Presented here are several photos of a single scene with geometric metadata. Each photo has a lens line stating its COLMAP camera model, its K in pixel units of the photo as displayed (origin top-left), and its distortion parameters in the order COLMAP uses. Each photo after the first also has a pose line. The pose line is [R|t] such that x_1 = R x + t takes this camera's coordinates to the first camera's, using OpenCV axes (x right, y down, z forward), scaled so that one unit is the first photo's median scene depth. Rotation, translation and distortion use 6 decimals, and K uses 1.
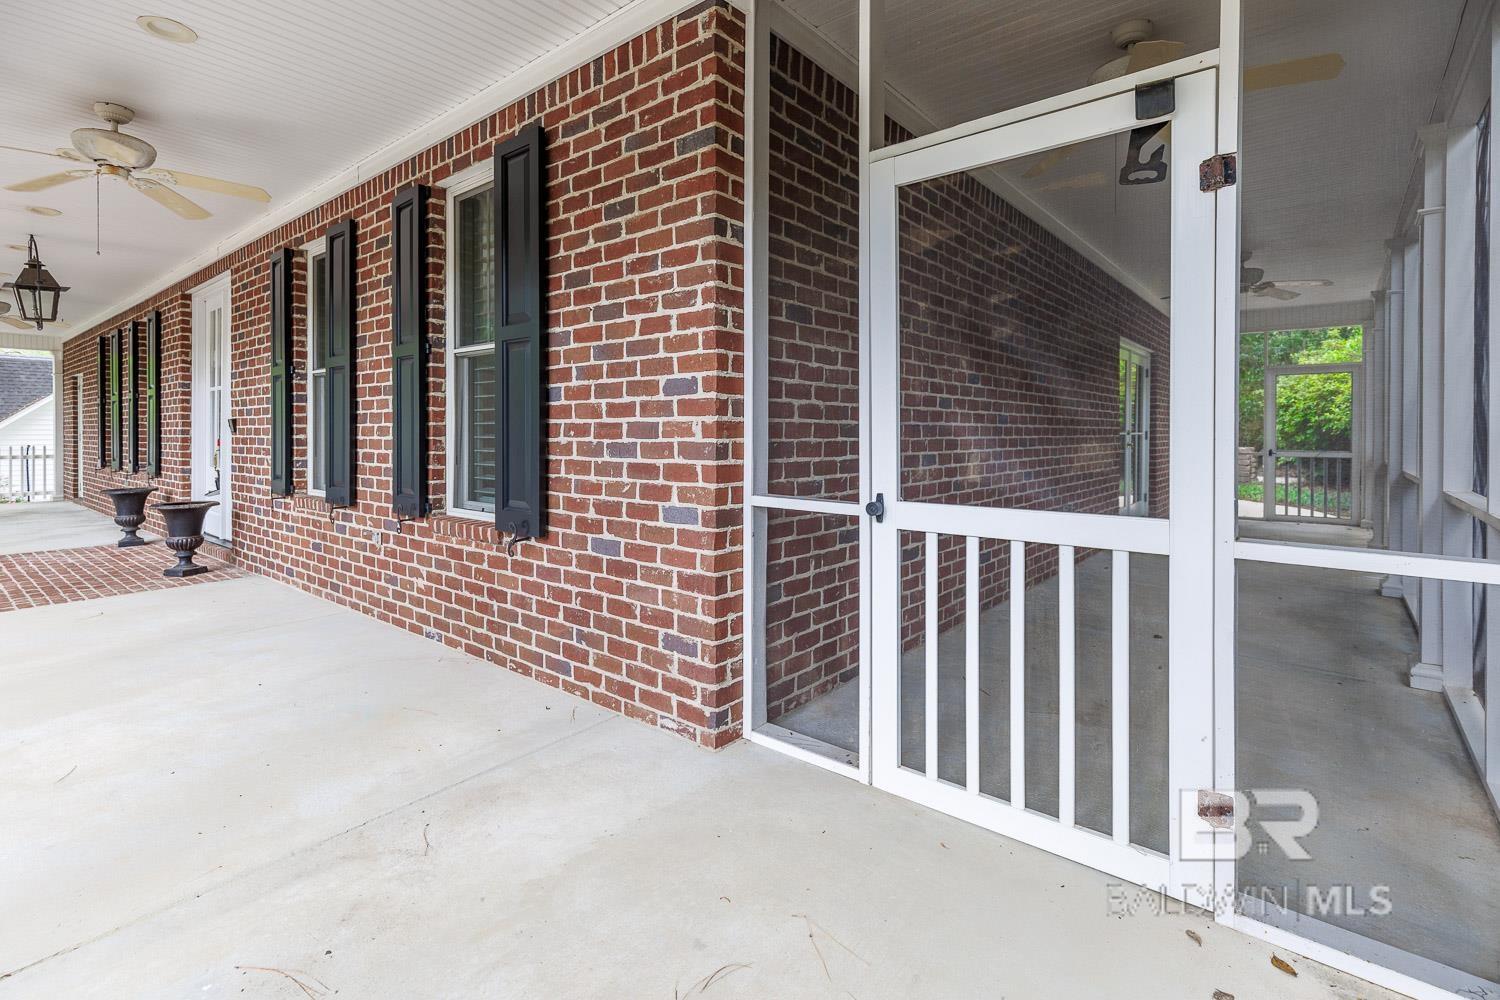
lens RADIAL K [[703.5, 0, 730.6], [0, 703.5, 431.0], [0, 0, 1]] dist [-0.002703, -0.000333]
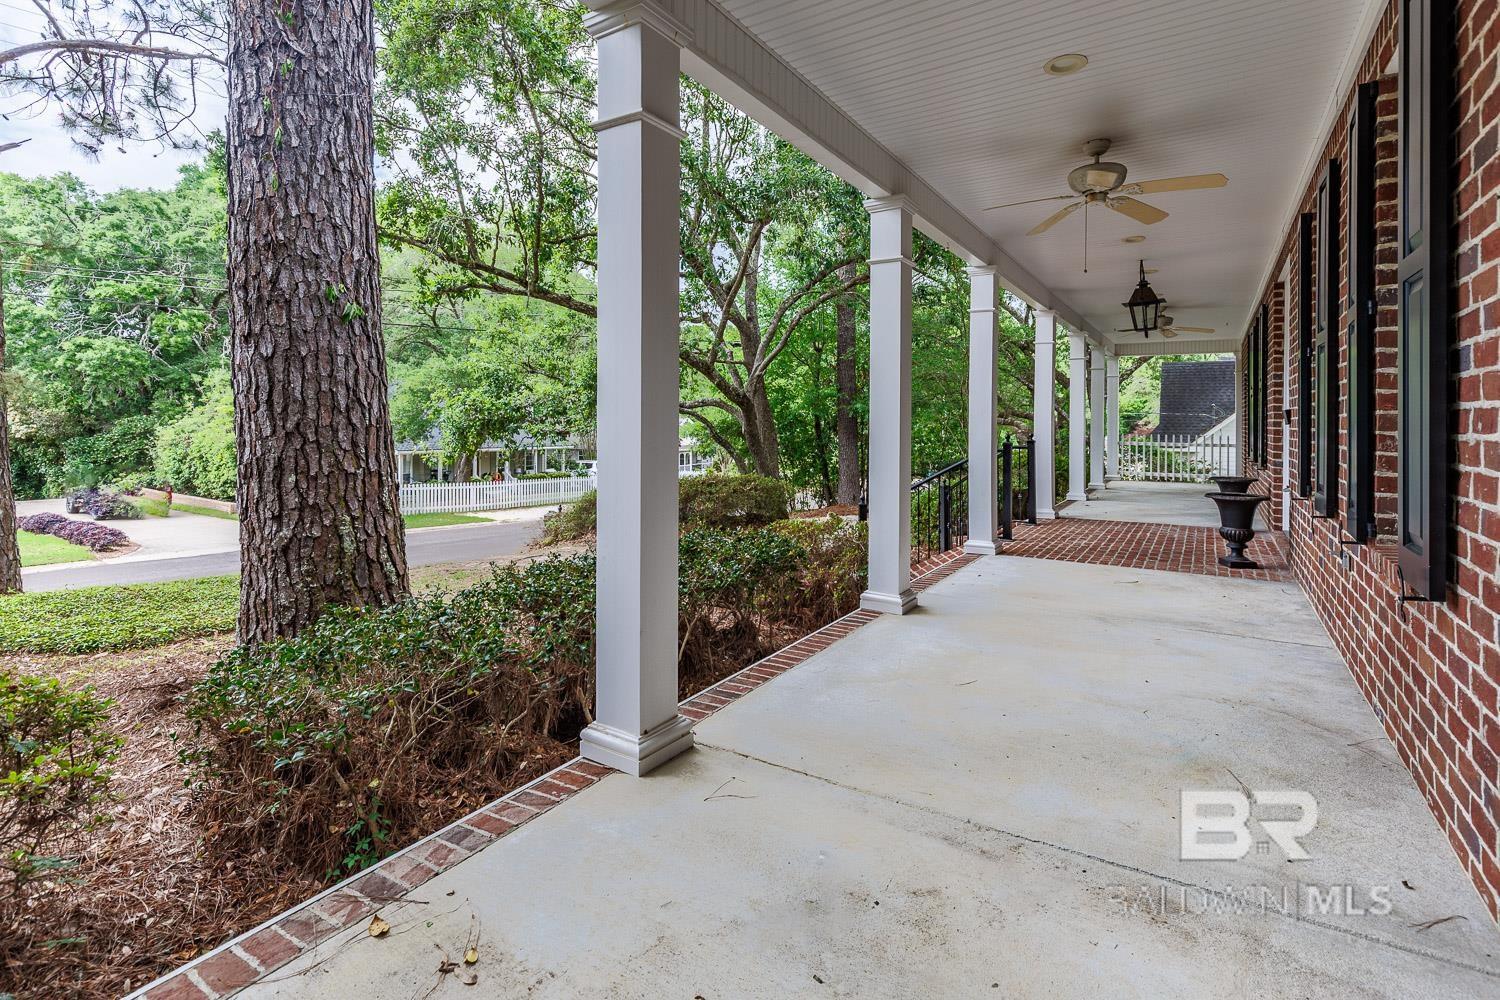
lens RADIAL K [[703.5, 0, 747.0], [0, 703.5, 424.4], [0, 0, 1]] dist [-0.002703, -0.000333]
pose [[0.124807, 0.005803, -0.992164, 0.198188], [-0.004825, 0.999975, 0.005242, 0.001027], [0.992169, 0.004133, 0.124831, 0.279585]]
